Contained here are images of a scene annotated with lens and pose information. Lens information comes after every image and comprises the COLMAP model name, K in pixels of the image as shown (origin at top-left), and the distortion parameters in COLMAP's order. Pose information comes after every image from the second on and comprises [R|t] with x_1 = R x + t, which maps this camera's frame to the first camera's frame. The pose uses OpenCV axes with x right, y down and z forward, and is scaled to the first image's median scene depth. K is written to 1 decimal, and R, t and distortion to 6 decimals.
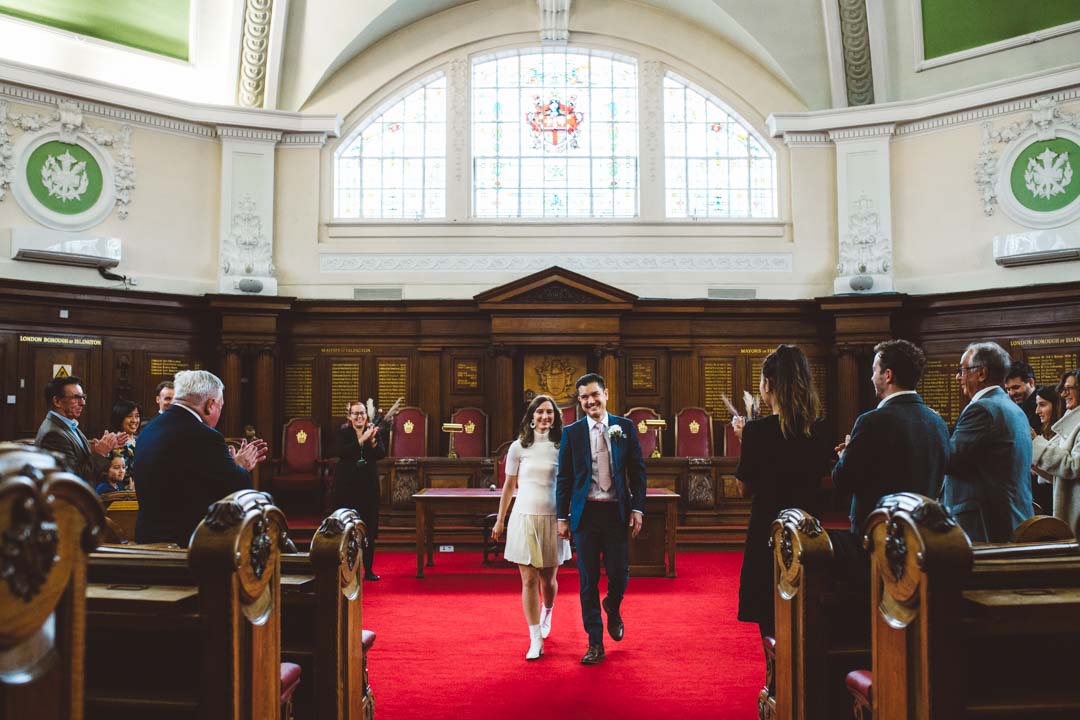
lens RADIAL K [[1059.0, 0, 540.0], [0, 1059.0, 360.0], [0, 0, 1]] dist [-0.002874, 0.013059]
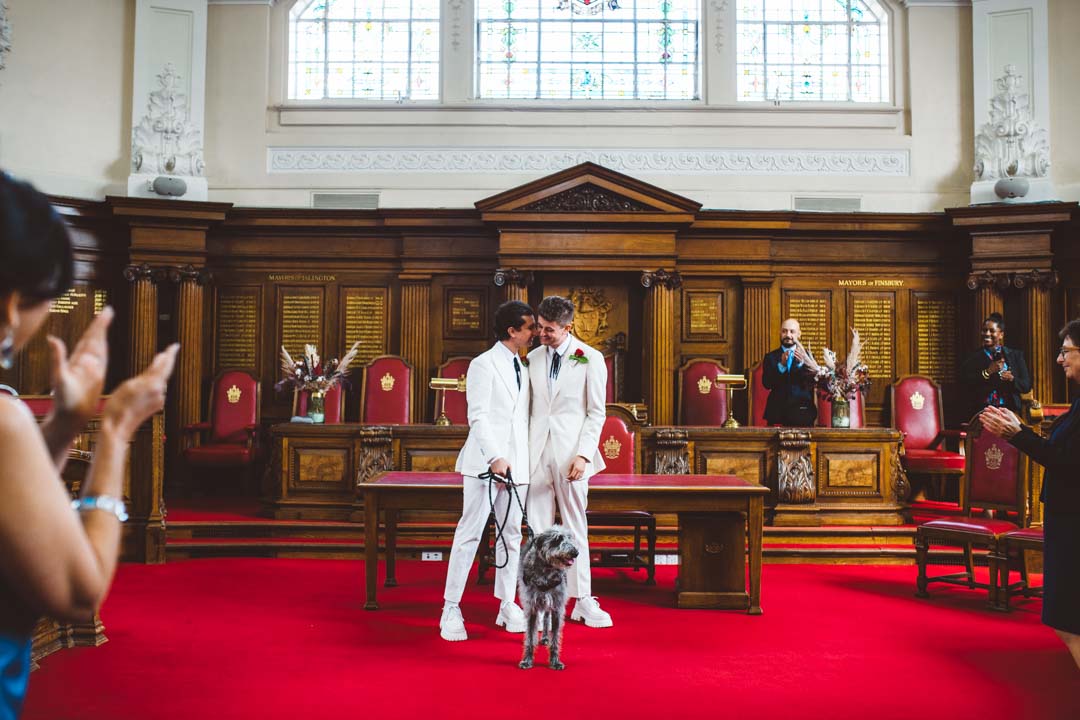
lens RADIAL K [[1093.6, 0, 539.5], [0, 1093.6, 337.2], [0, 0, 1]] dist [-0.007545, 0.021865]
pose [[0.999916, 0.008345, -0.009929, -0.009773], [-0.008173, 0.999818, 0.017216, 0.017823], [0.010071, -0.017133, 0.999802, 0.237325]]
